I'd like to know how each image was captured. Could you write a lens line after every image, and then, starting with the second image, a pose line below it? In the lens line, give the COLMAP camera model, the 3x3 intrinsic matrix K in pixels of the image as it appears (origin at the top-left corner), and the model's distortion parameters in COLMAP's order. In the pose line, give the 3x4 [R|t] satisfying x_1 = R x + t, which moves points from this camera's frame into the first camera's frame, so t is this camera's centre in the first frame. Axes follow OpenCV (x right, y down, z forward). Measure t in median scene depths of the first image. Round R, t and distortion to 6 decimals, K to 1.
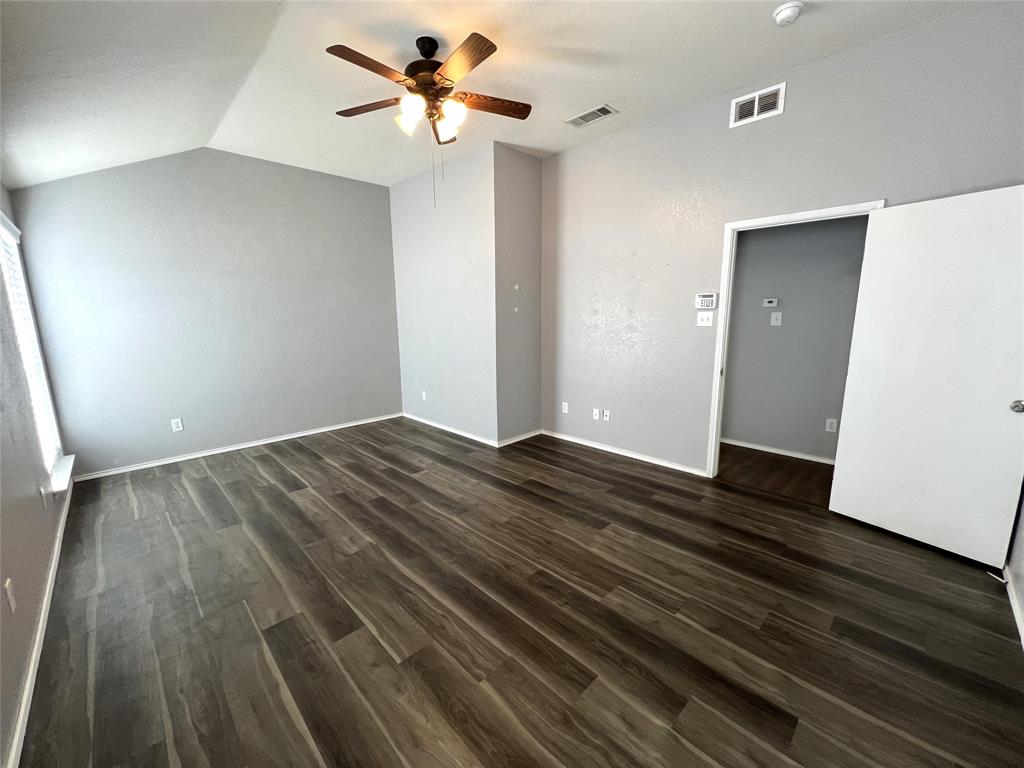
lens RADIAL K [[410.1, 0, 509.2], [0, 410.1, 381.2], [0, 0, 1]] dist [-0.003708, 0.000303]
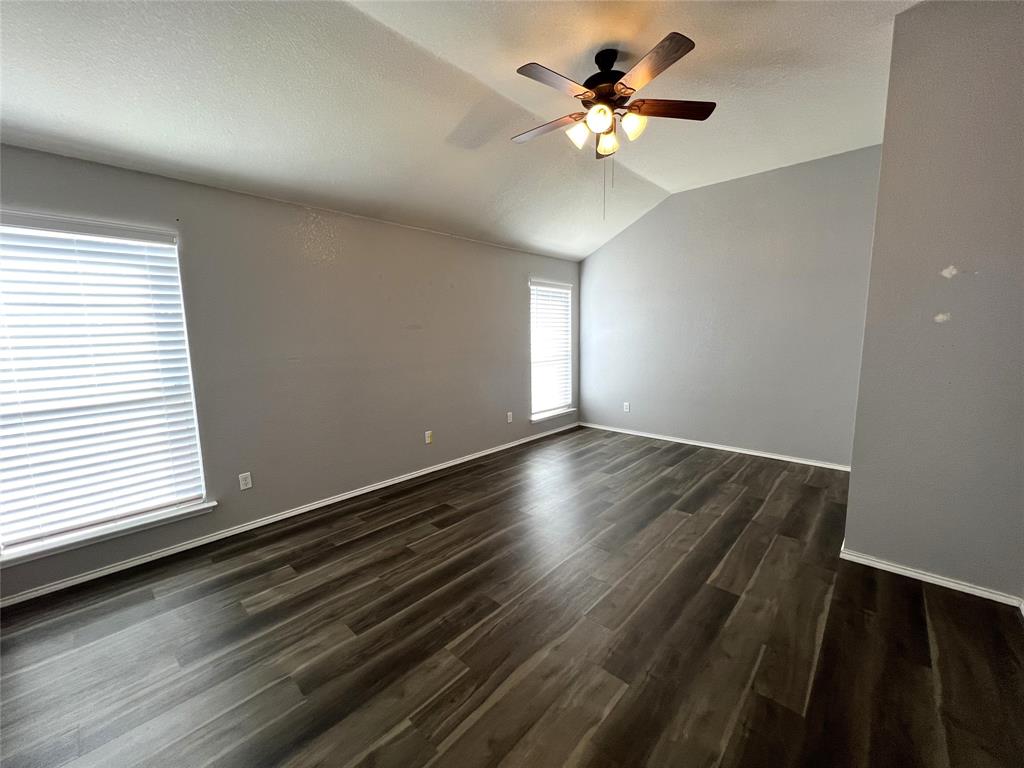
lens RADIAL K [[410.1, 0, 514.3], [0, 410.1, 382.5], [0, 0, 1]] dist [-0.003708, 0.000303]
pose [[0.047007, 0.133751, -0.989899, 0.614731], [-0.149931, 0.980713, 0.125390, -0.105686], [0.987578, 0.142523, 0.066154, 0.588421]]
